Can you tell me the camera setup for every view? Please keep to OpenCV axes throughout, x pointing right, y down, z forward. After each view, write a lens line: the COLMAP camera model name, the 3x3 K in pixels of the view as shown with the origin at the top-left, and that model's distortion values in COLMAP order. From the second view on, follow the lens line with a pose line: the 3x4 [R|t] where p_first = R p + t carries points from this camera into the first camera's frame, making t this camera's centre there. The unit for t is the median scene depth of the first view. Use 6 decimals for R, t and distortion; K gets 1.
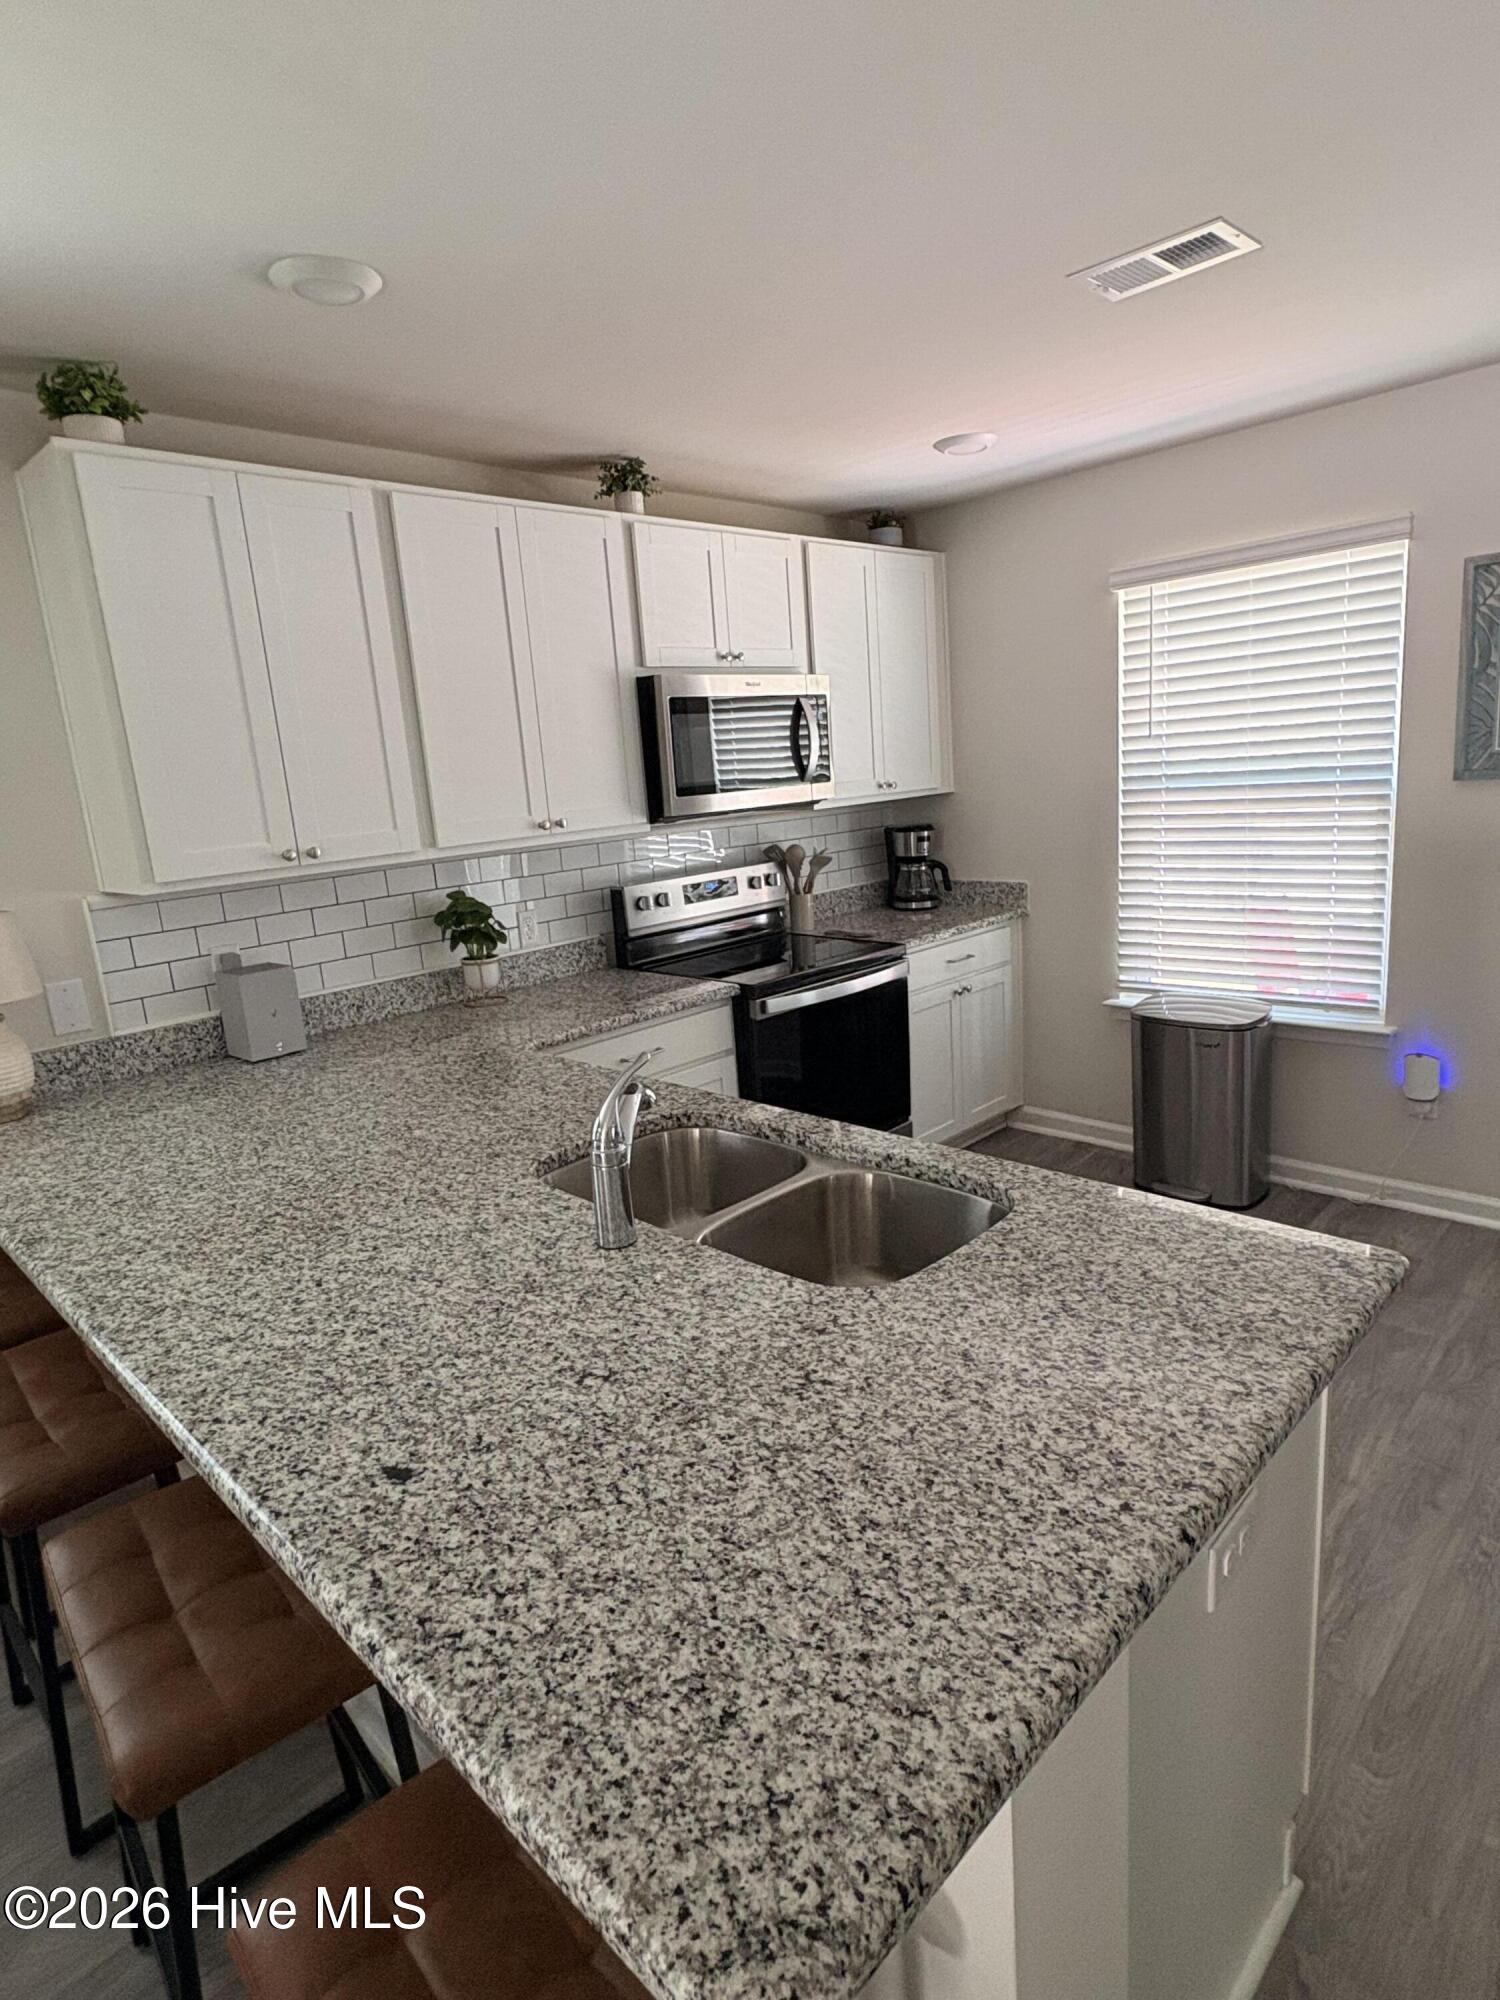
lens RADIAL K [[1087.4, 0, 743.1], [0, 1087.4, 1004.2], [0, 0, 1]] dist [0.006087, 0.000253]
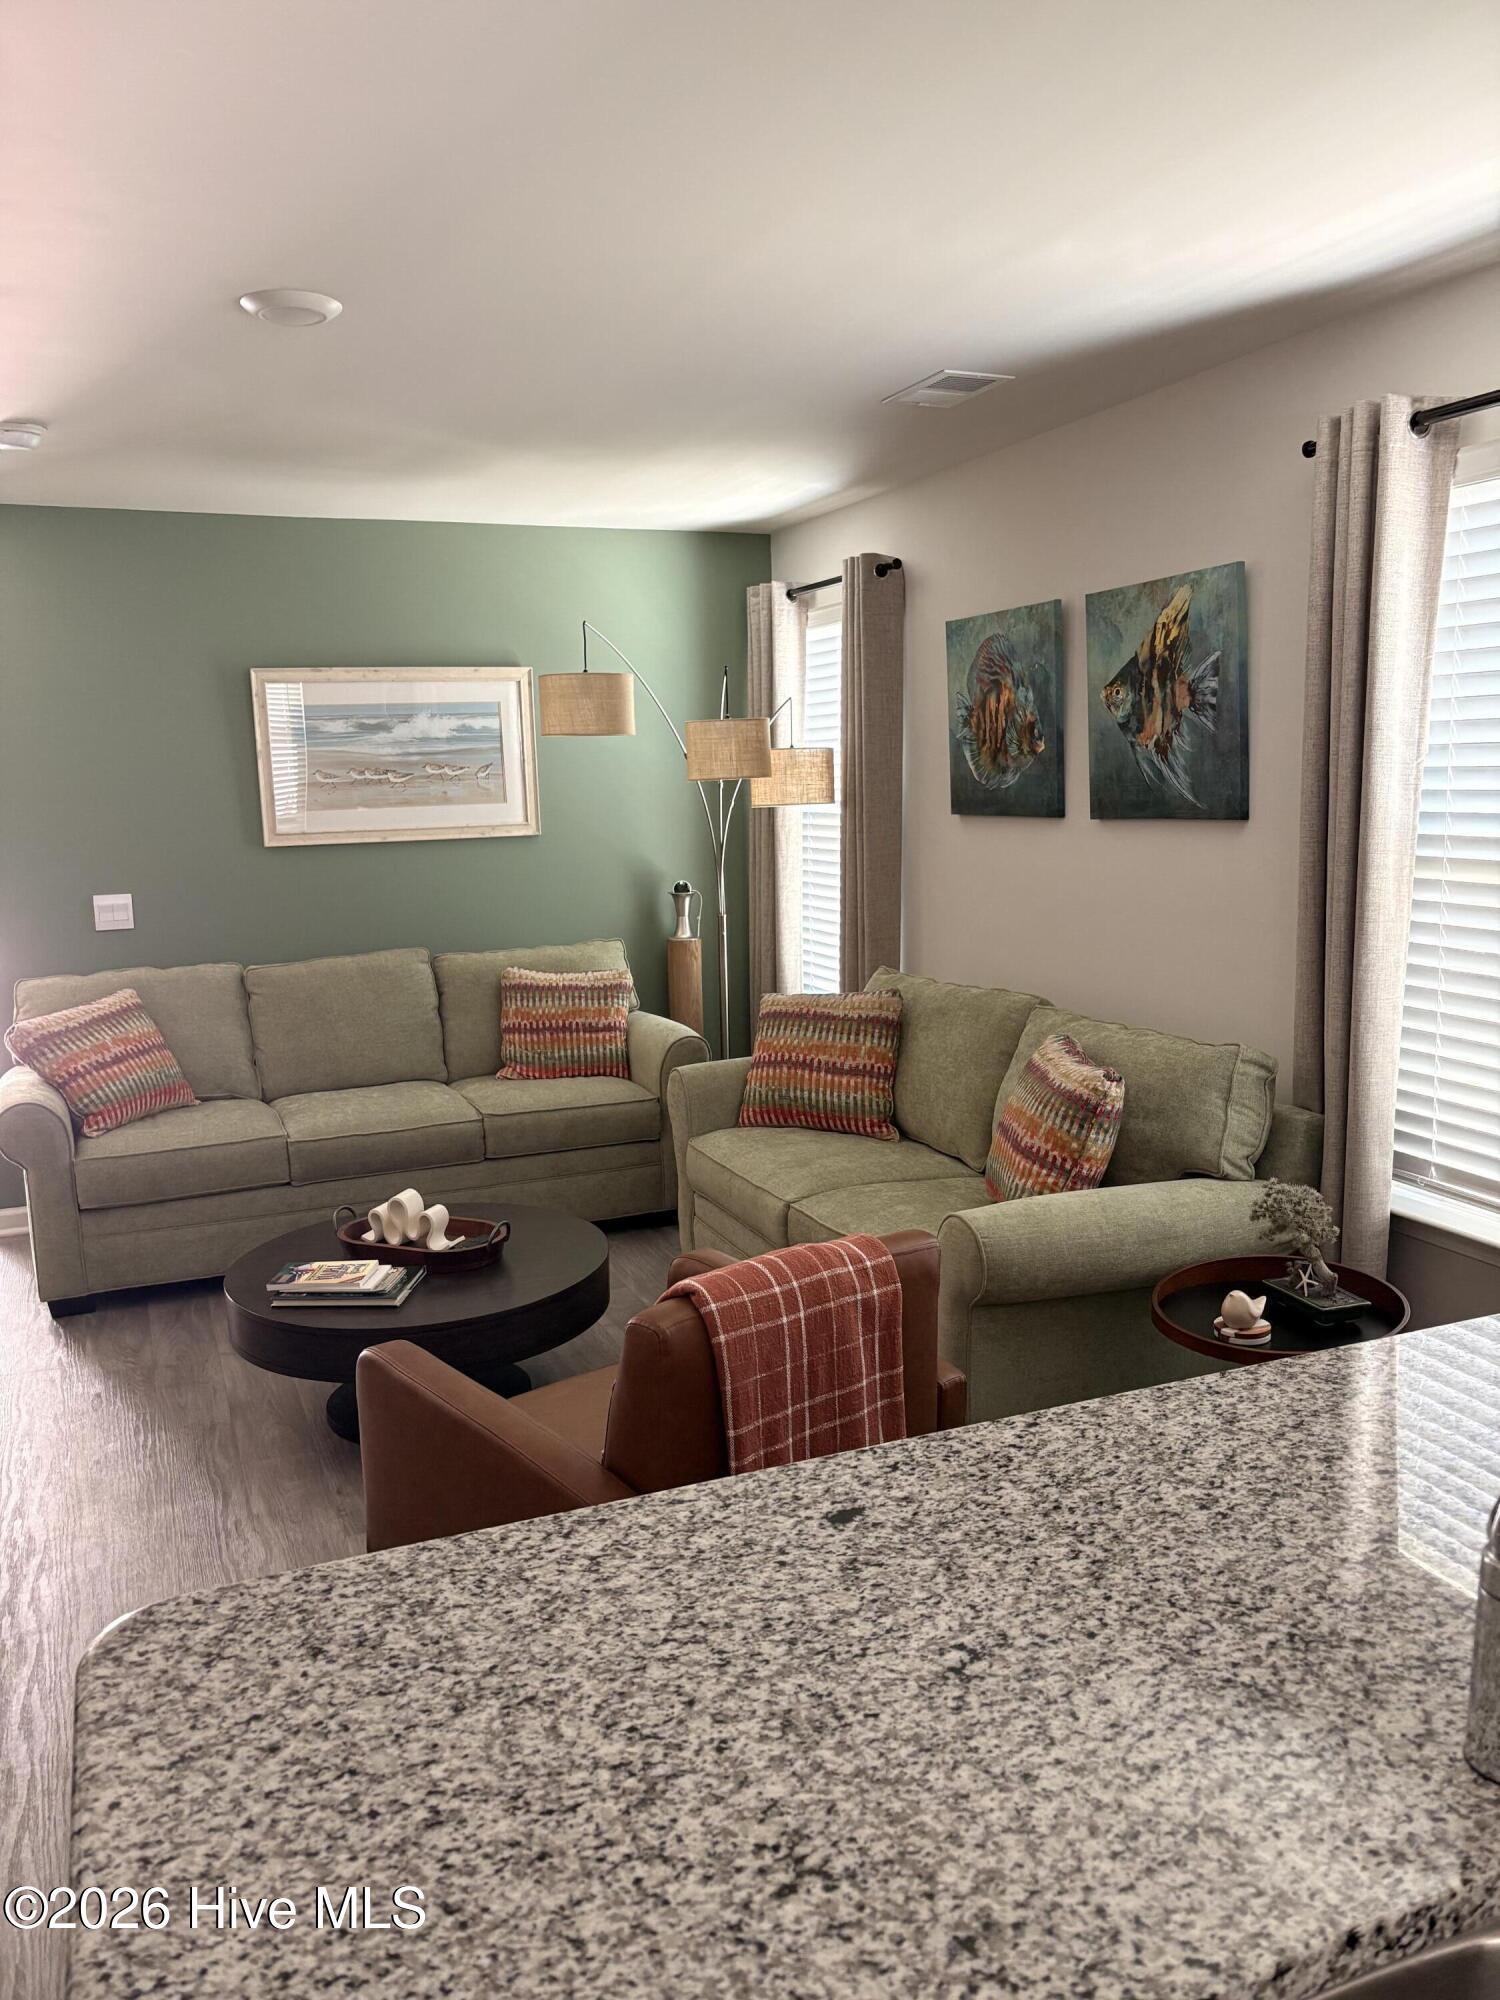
lens RADIAL K [[1519.4, 0, 735.3], [0, 1519.4, 996.0], [0, 0, 1]] dist [0.035498, -0.042398]
pose [[-0.381809, 0.219789, -0.897728, 0.712602], [-0.156216, 0.941992, 0.297065, -0.306519], [0.910944, 0.253662, -0.325326, 1.191279]]
